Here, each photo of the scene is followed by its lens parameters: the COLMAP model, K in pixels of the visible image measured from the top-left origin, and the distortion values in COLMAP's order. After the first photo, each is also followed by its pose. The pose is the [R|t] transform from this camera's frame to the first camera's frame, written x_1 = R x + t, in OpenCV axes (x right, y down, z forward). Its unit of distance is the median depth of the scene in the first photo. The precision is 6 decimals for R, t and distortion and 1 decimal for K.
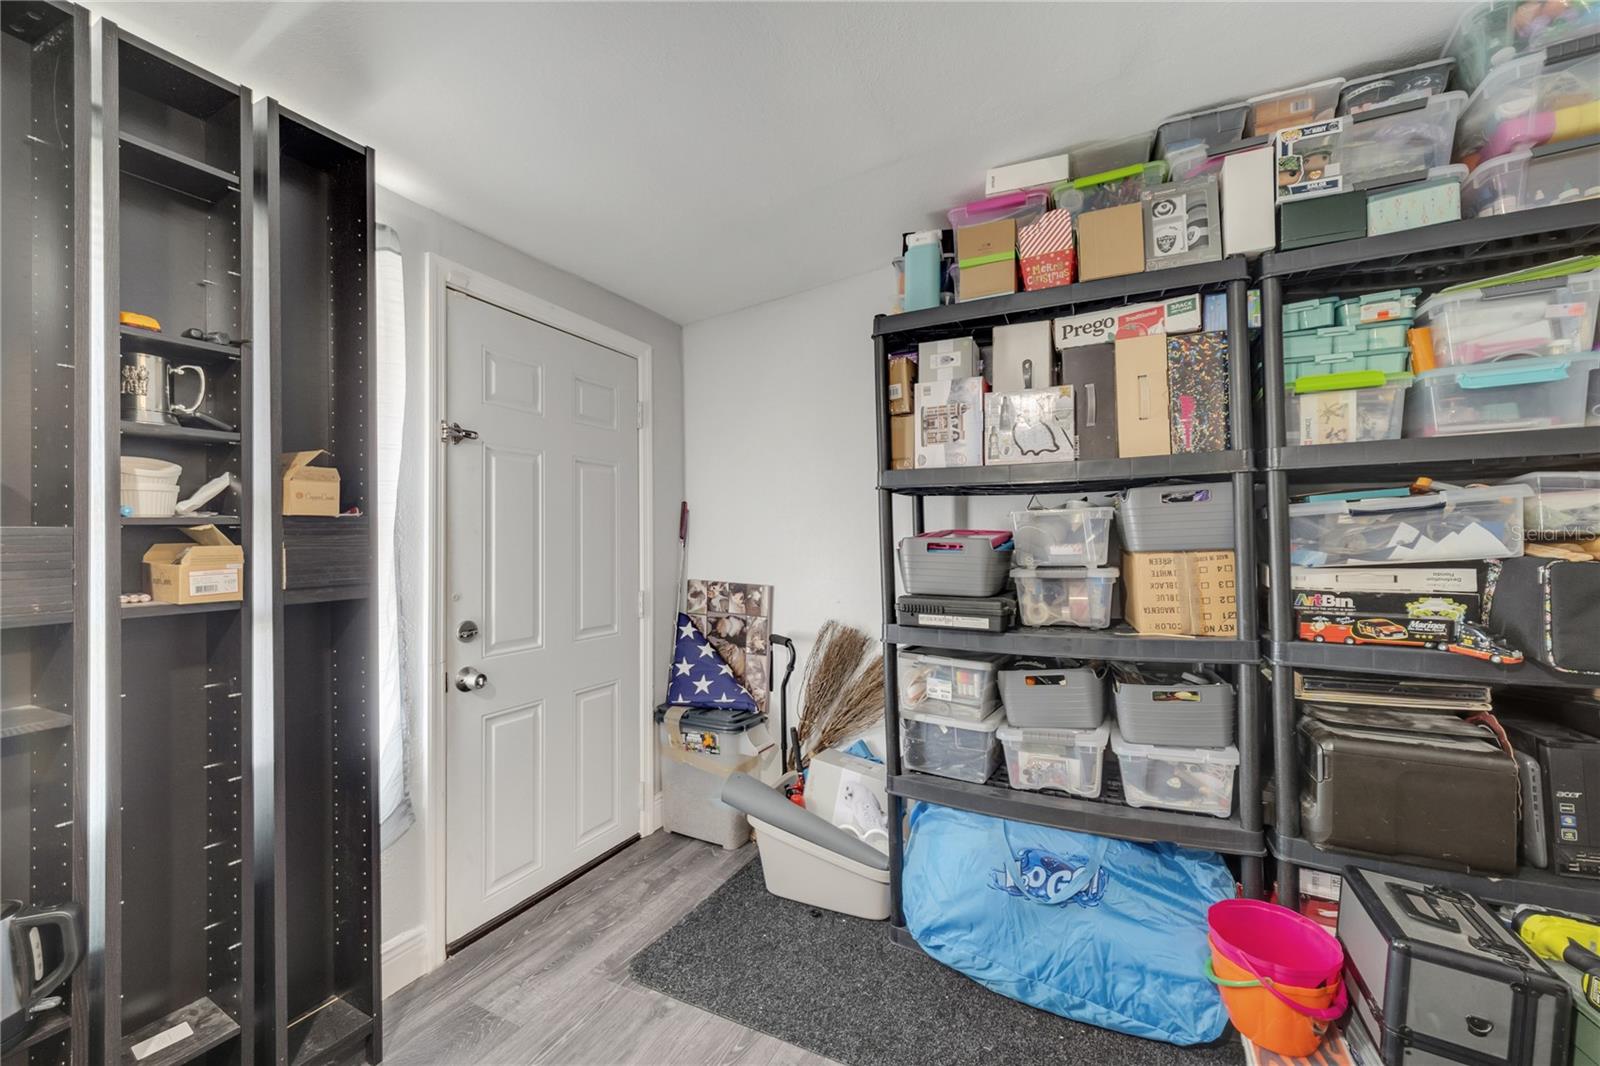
lens RADIAL K [[657.8, 0, 792.9], [0, 657.8, 532.0], [0, 0, 1]] dist [0.004124, -0.001225]
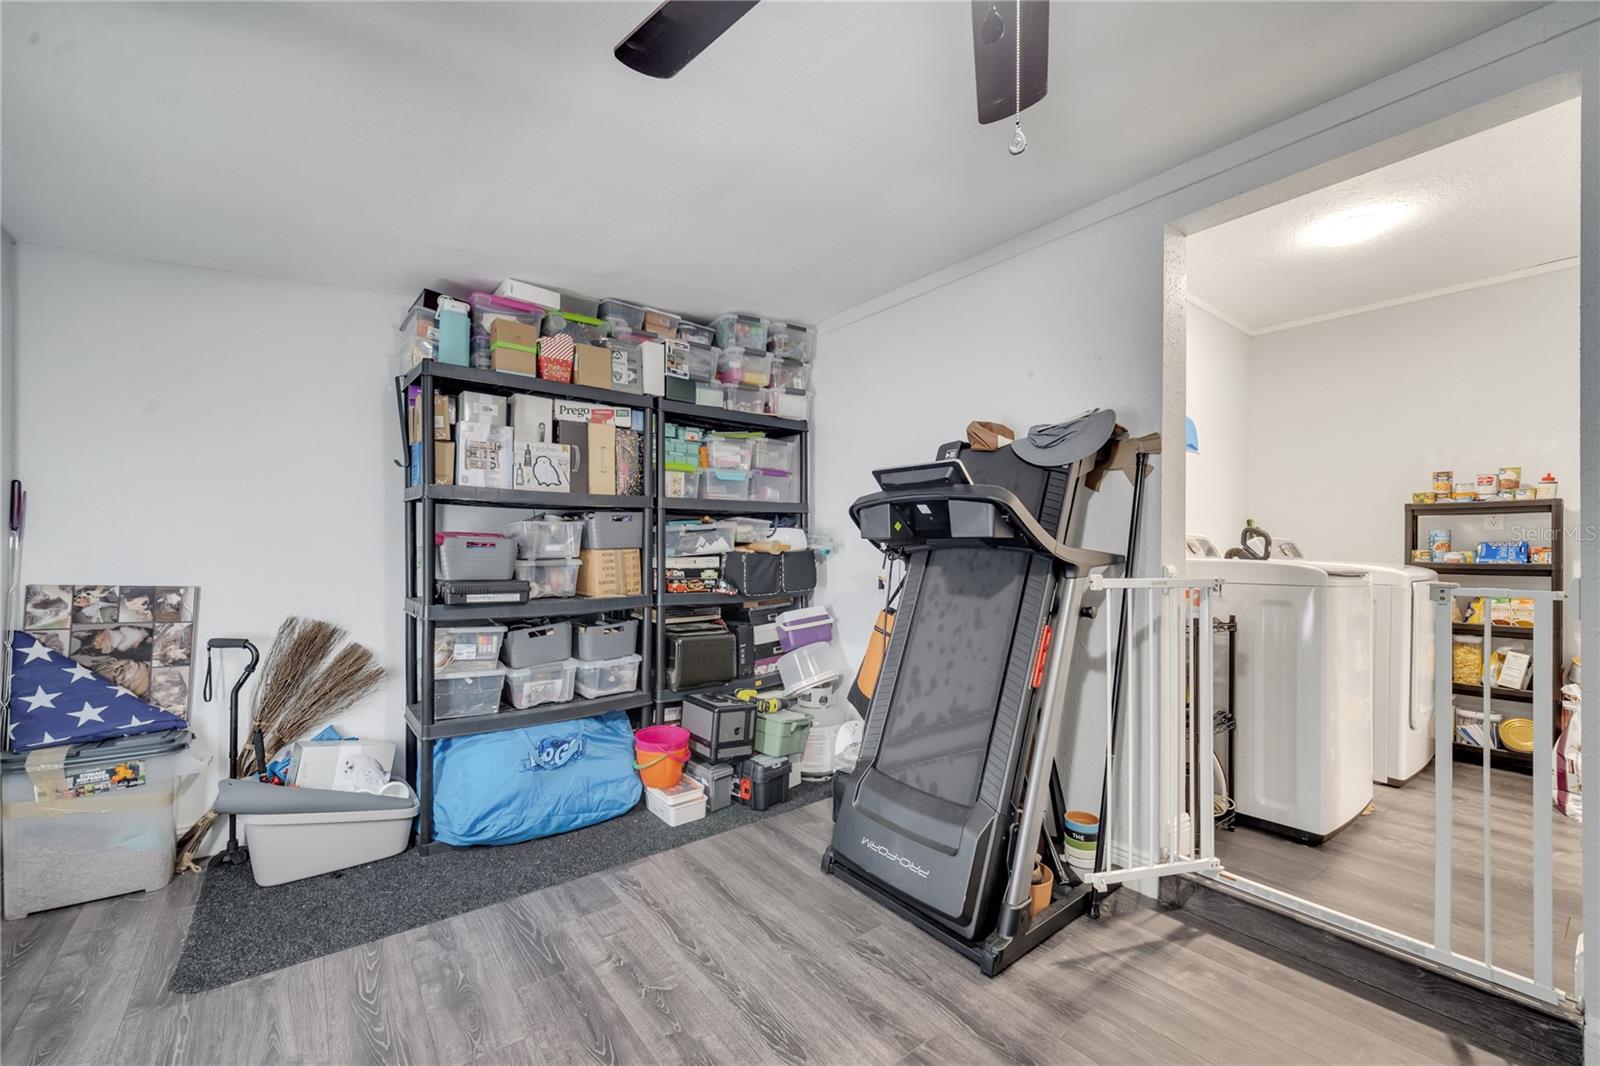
lens RADIAL K [[657.8, 0, 806.9], [0, 657.8, 542.0], [0, 0, 1]] dist [0.004124, -0.001225]
pose [[0.414033, 0.016233, 0.910117, -0.784835], [-0.024699, 0.999673, -0.006594, 0.009294], [-0.909927, -0.019749, 0.414298, -0.198197]]
